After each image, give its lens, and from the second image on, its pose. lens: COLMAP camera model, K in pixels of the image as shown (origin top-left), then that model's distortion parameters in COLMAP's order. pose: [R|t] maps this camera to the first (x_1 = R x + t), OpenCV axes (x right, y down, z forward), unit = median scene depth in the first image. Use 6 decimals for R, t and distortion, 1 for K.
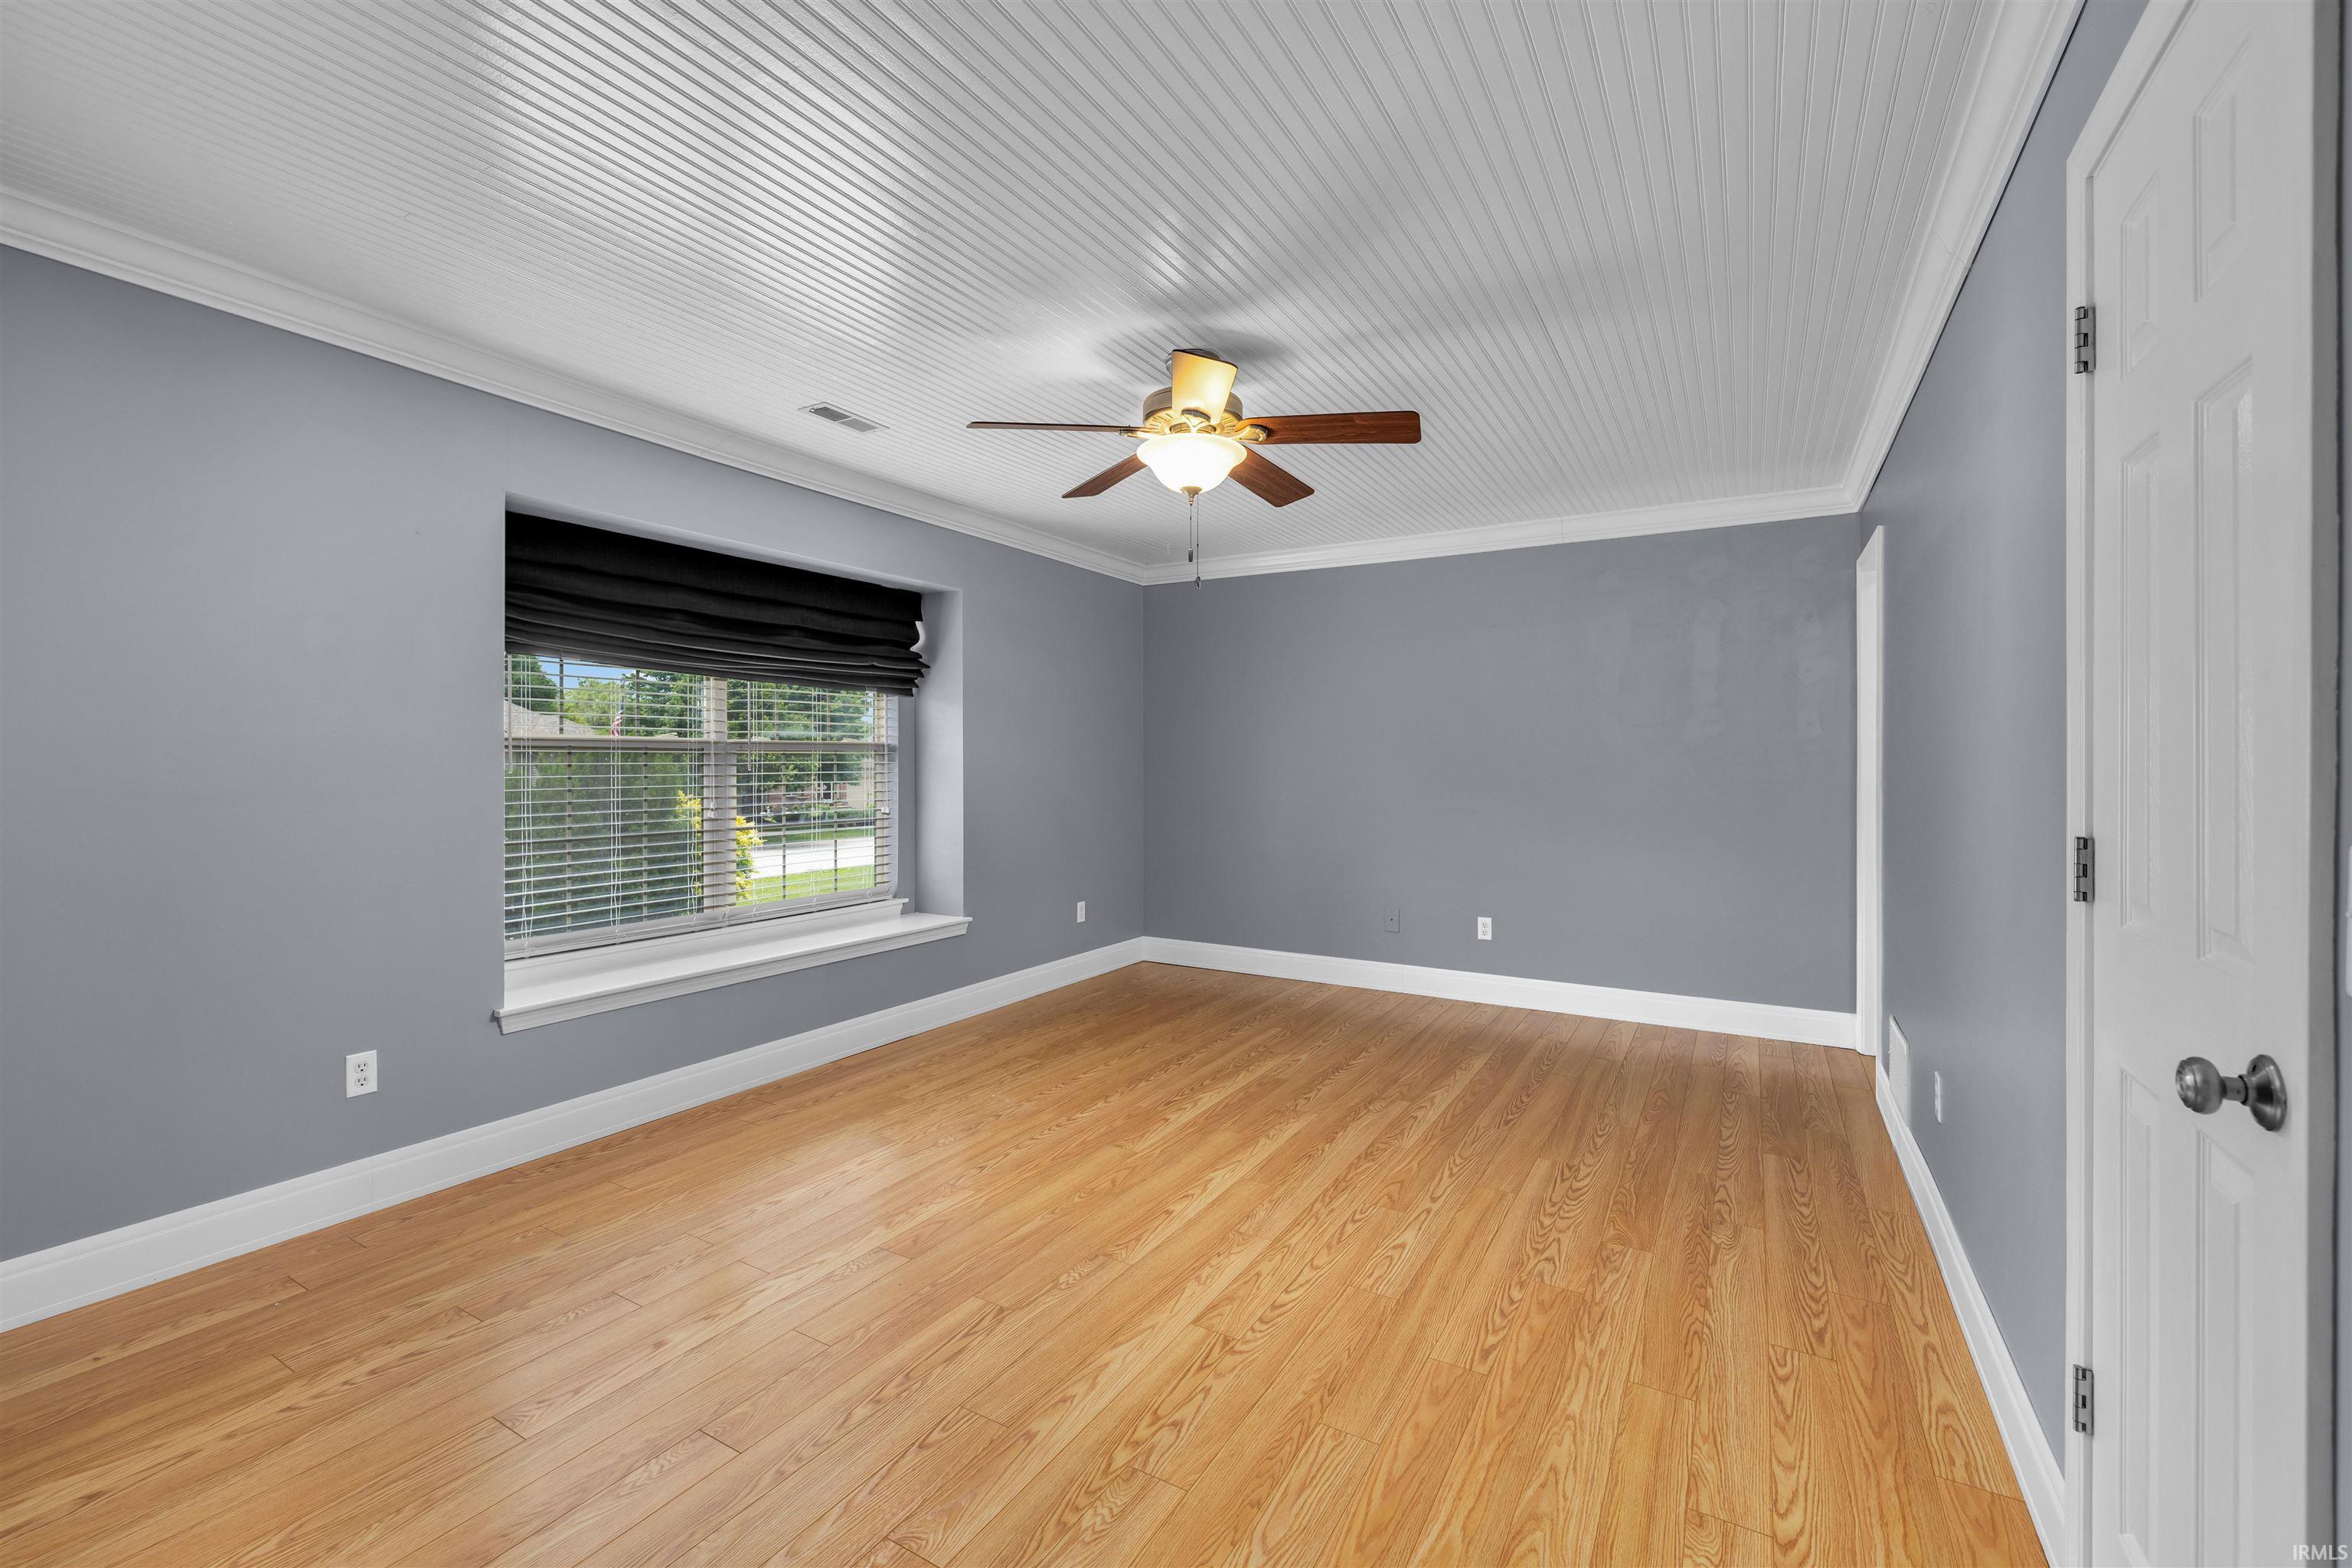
lens RADIAL K [[997.6, 0, 1167.6], [0, 997.6, 746.0], [0, 0, 1]] dist [0.000618, -0.000079]
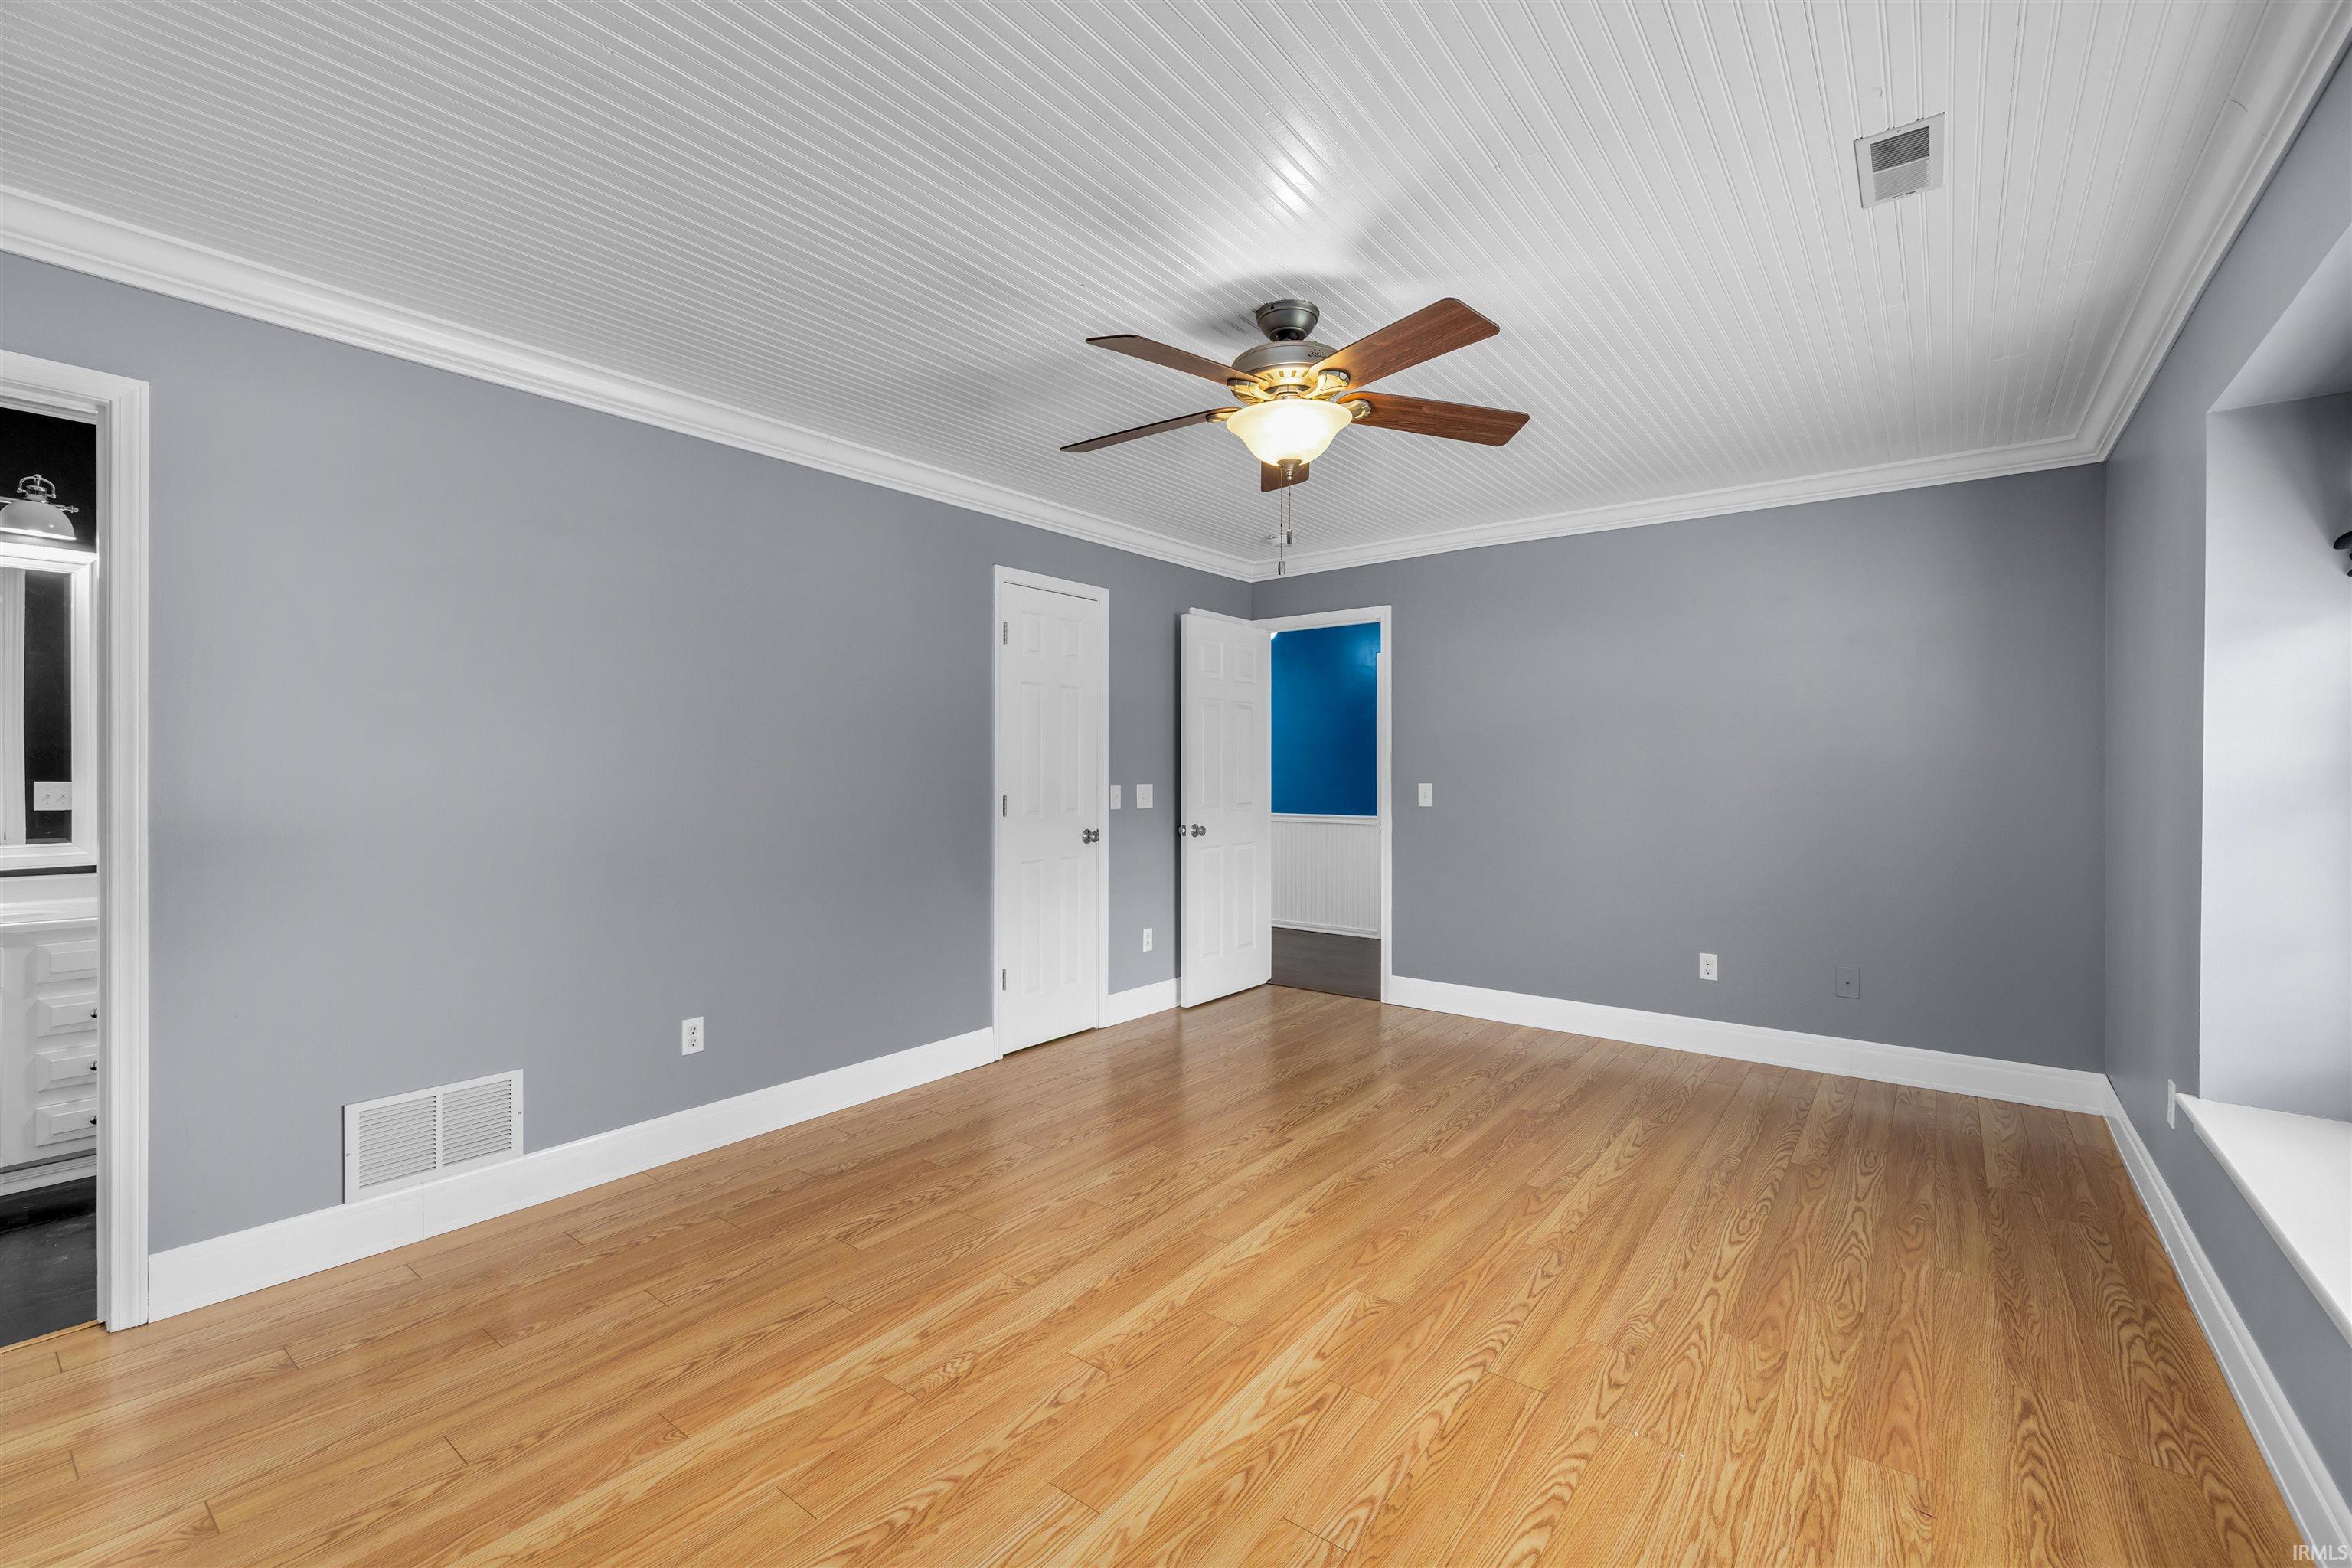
lens RADIAL K [[993.0, 0, 1176.0], [0, 993.0, 784.0], [0, 0, 1]] dist [-0.000045, -0.000252]
pose [[-0.993144, -0.004996, 0.116794, 0.019064], [-0.005511, 0.999976, -0.004082, 0.029697], [-0.116771, -0.004698, -0.993148, 1.779228]]
